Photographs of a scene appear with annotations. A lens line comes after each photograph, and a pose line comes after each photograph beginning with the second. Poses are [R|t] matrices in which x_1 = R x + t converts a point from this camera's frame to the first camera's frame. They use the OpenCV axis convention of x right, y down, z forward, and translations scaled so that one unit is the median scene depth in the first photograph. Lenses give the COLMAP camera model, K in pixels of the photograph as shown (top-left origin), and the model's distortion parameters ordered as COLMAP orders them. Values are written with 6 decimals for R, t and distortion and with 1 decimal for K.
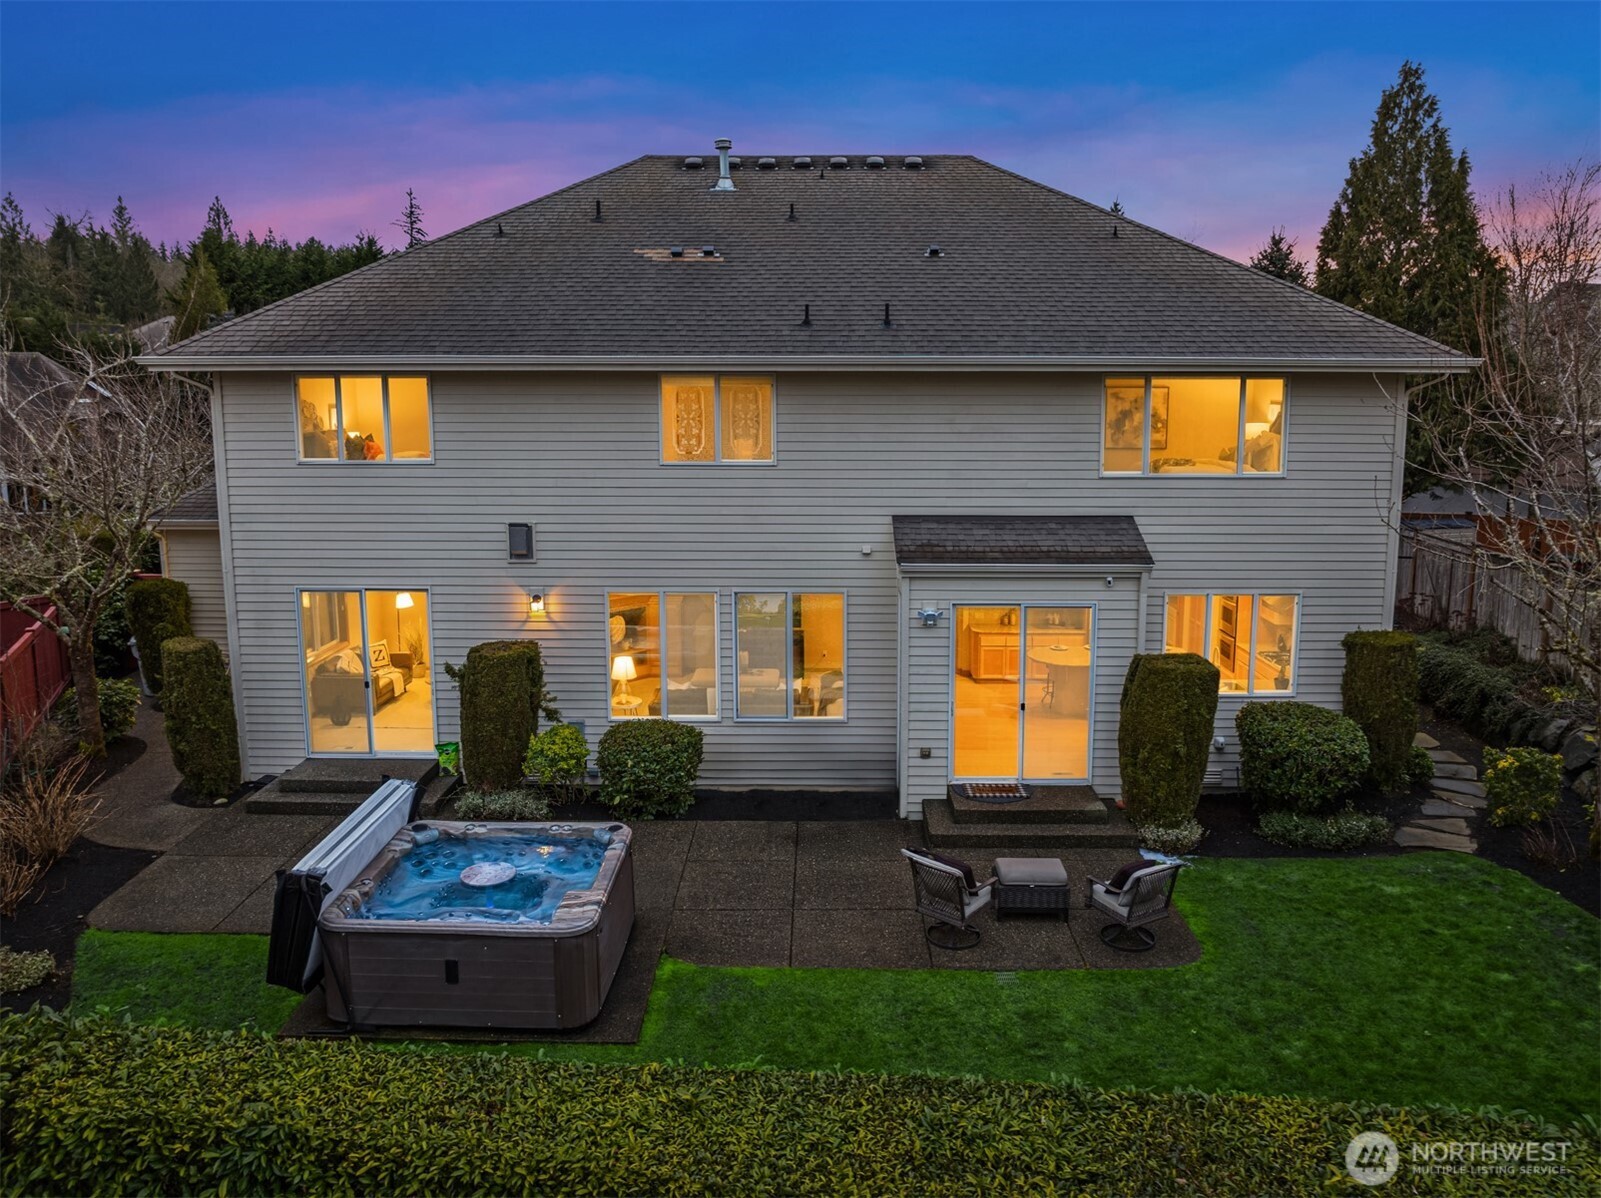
lens RADIAL K [[1117.4, 0, 800.5], [0, 1117.4, 599.0], [0, 0, 1]] dist [-0.032995, 0.000656]
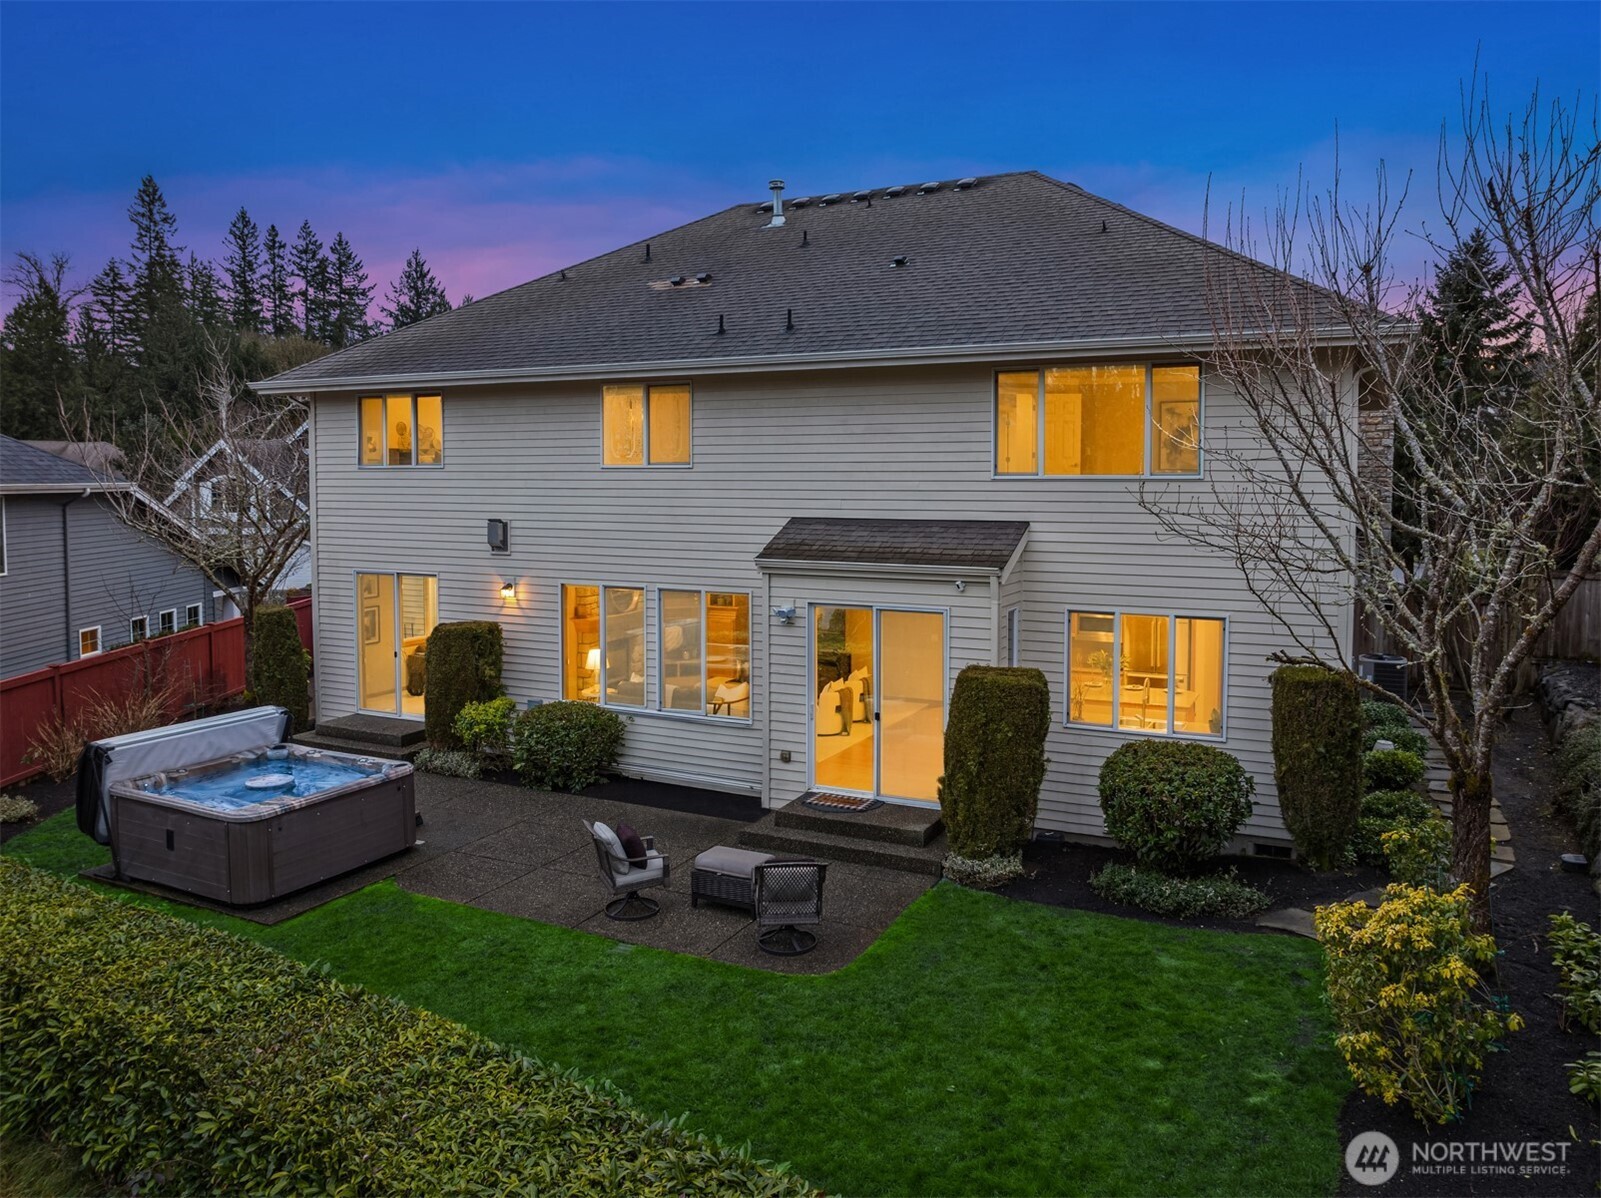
lens RADIAL K [[1110.2, 0, 800.5], [0, 1110.2, 599.0], [0, 0, 1]] dist [-0.030951, -0.001536]
pose [[0.905889, 0.046406, -0.420965, 0.518961], [-0.078423, 0.995169, -0.059058, 0.056742], [0.416191, 0.086513, 0.905152, 0.112033]]
